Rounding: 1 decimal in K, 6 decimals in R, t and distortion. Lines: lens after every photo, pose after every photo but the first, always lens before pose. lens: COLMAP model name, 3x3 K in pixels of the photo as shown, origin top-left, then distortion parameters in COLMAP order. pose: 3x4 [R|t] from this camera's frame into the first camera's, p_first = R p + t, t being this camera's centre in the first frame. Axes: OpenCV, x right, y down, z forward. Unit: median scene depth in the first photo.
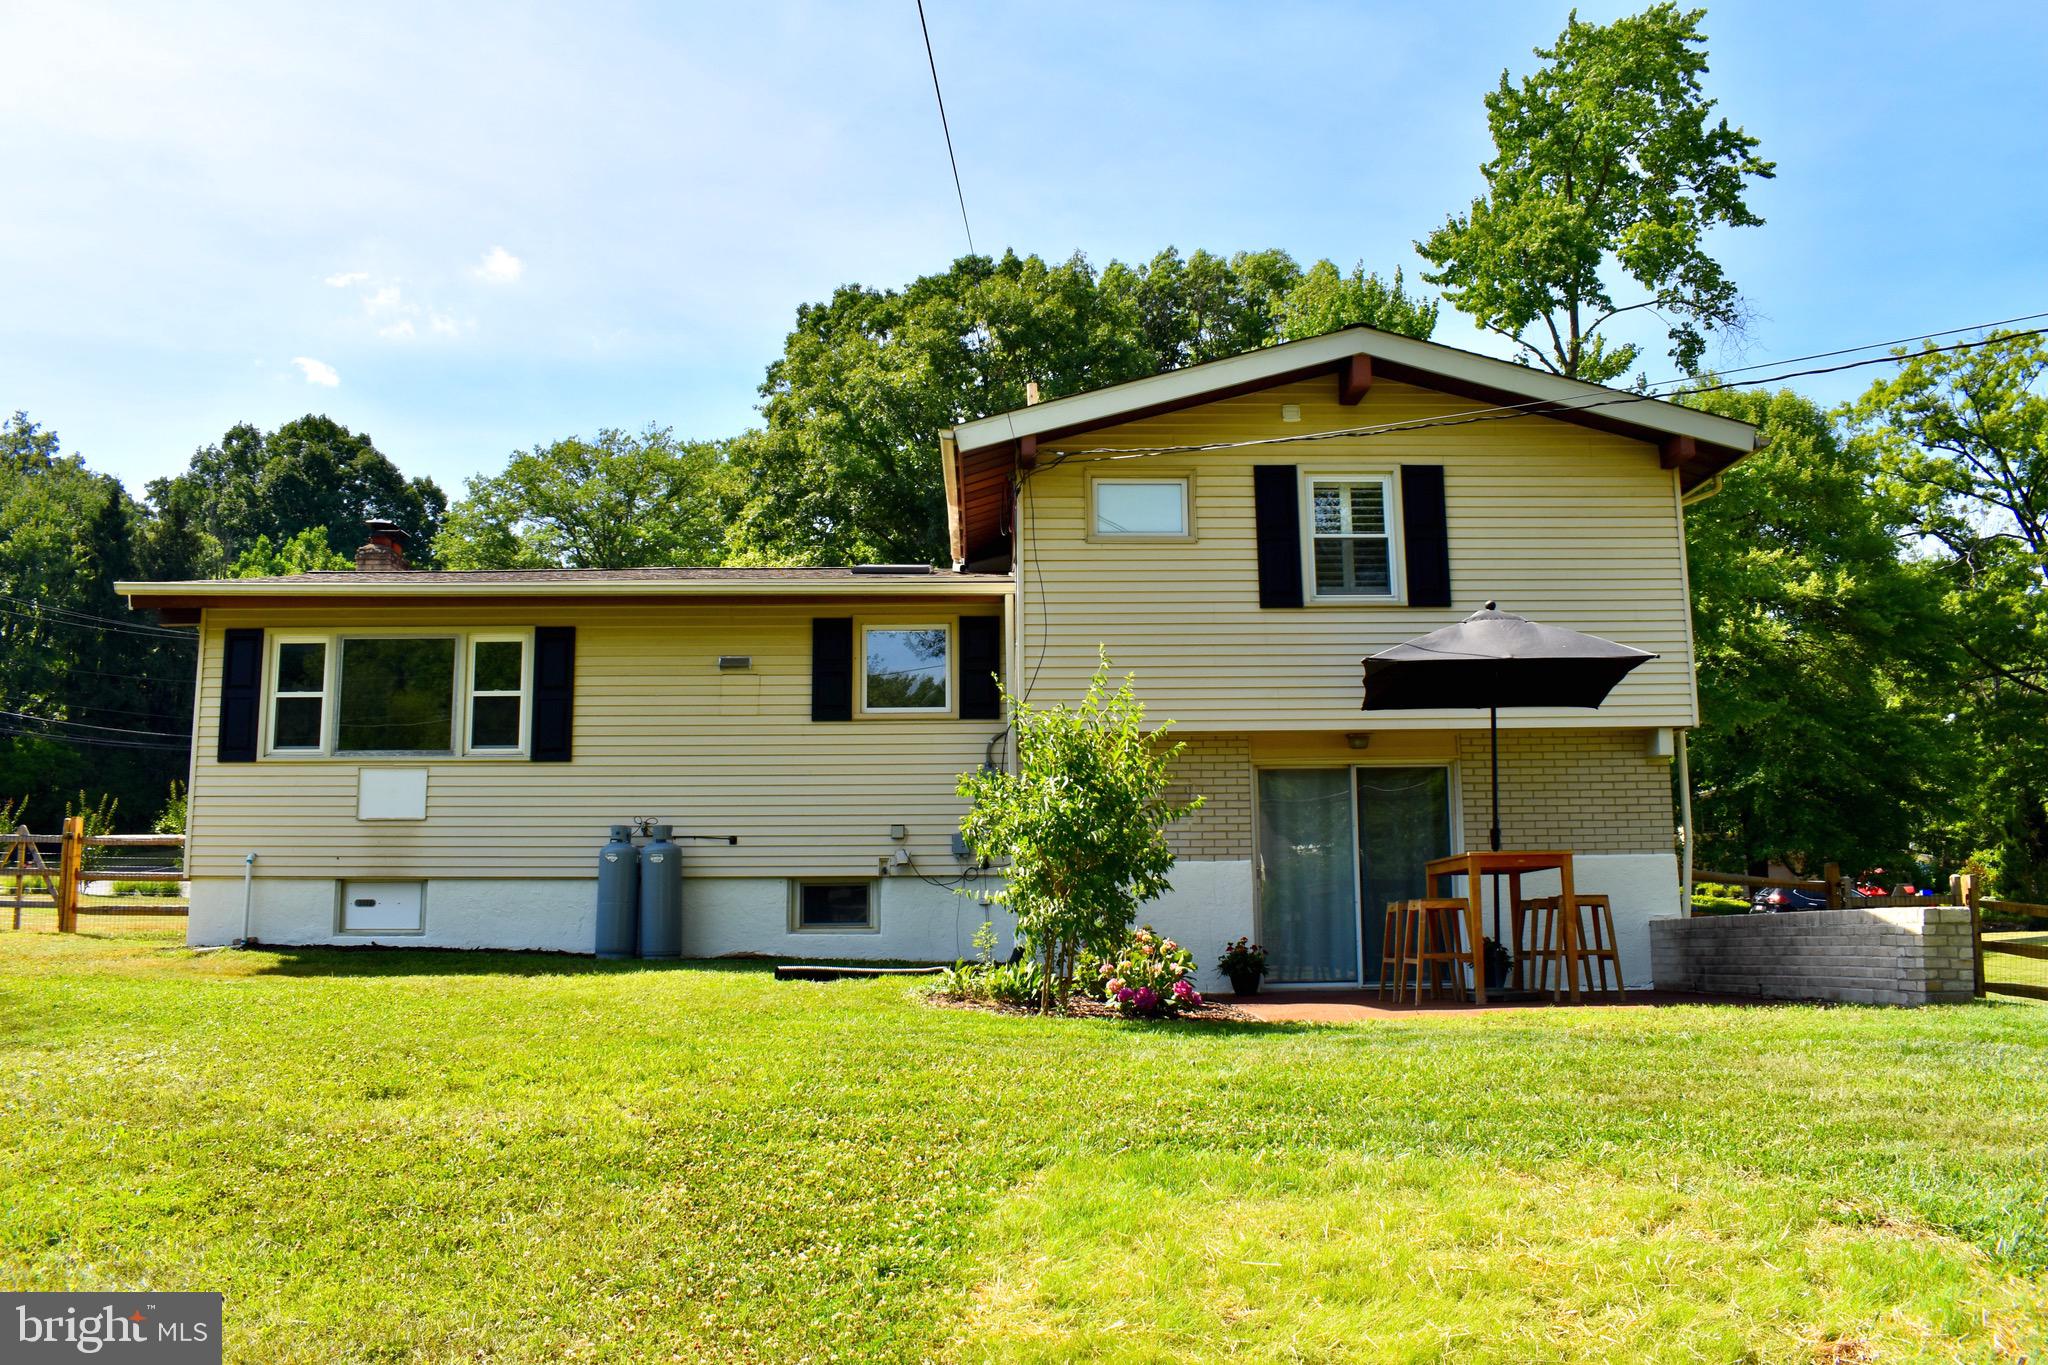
lens RADIAL K [[1592.0, 0, 1024.0], [0, 1592.0, 682.5], [0, 0, 1]] dist [-0.084307, 0.006595]
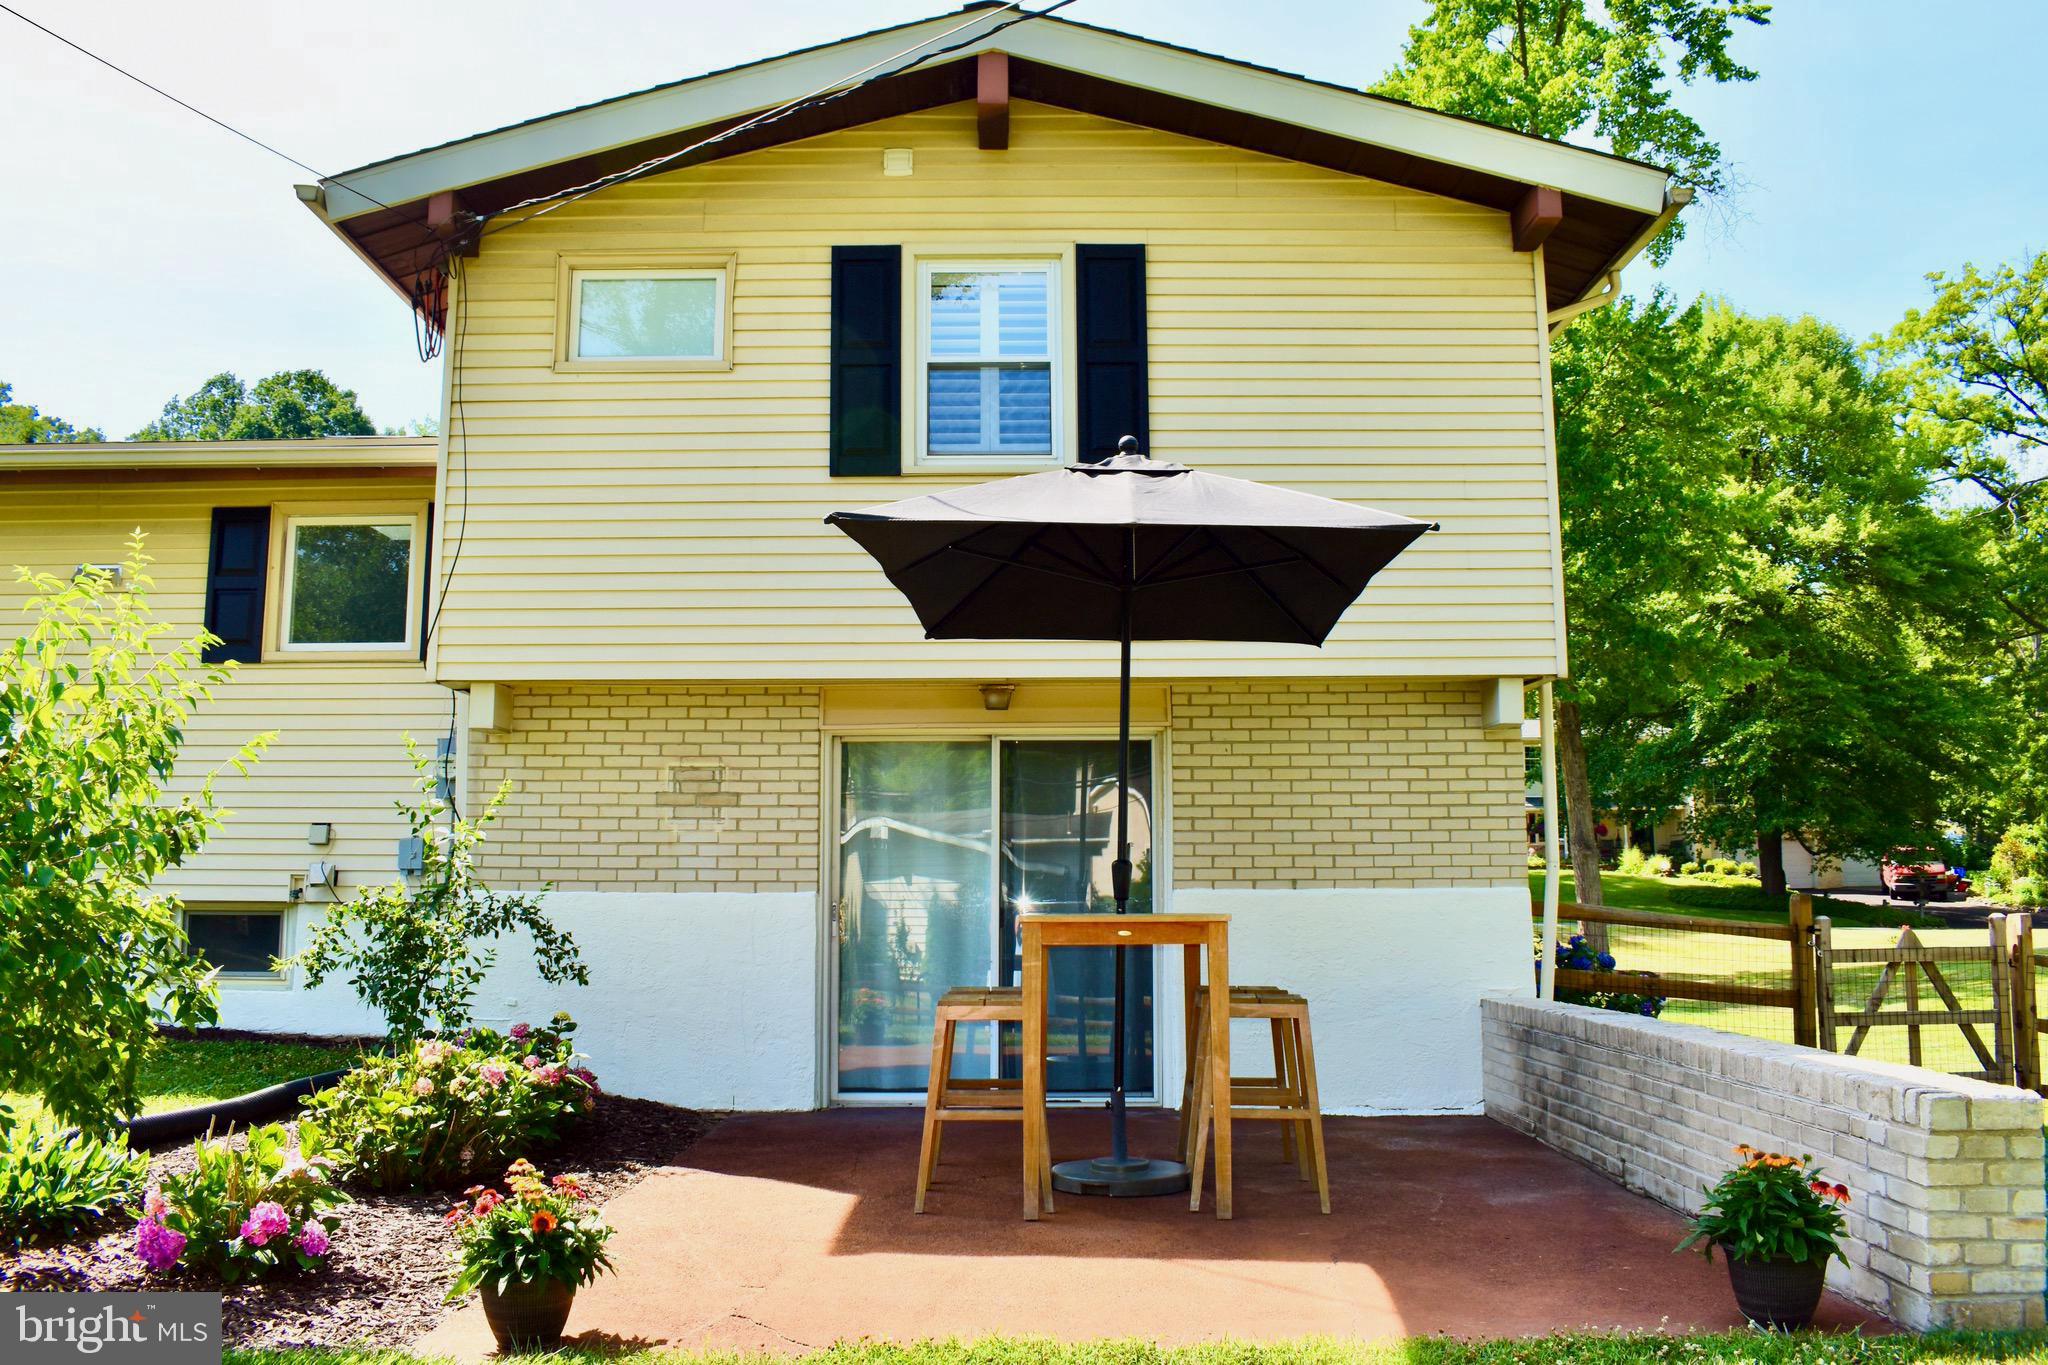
lens RADIAL K [[1586.9, 0, 1023.8], [0, 1586.9, 674.0], [0, 0, 1]] dist [-0.077831, 0.001032]
pose [[0.999817, 0.004040, -0.018679, 0.226468], [-0.003672, 0.999799, 0.019699, 0.015734], [0.018754, -0.019627, 0.999631, 0.383215]]
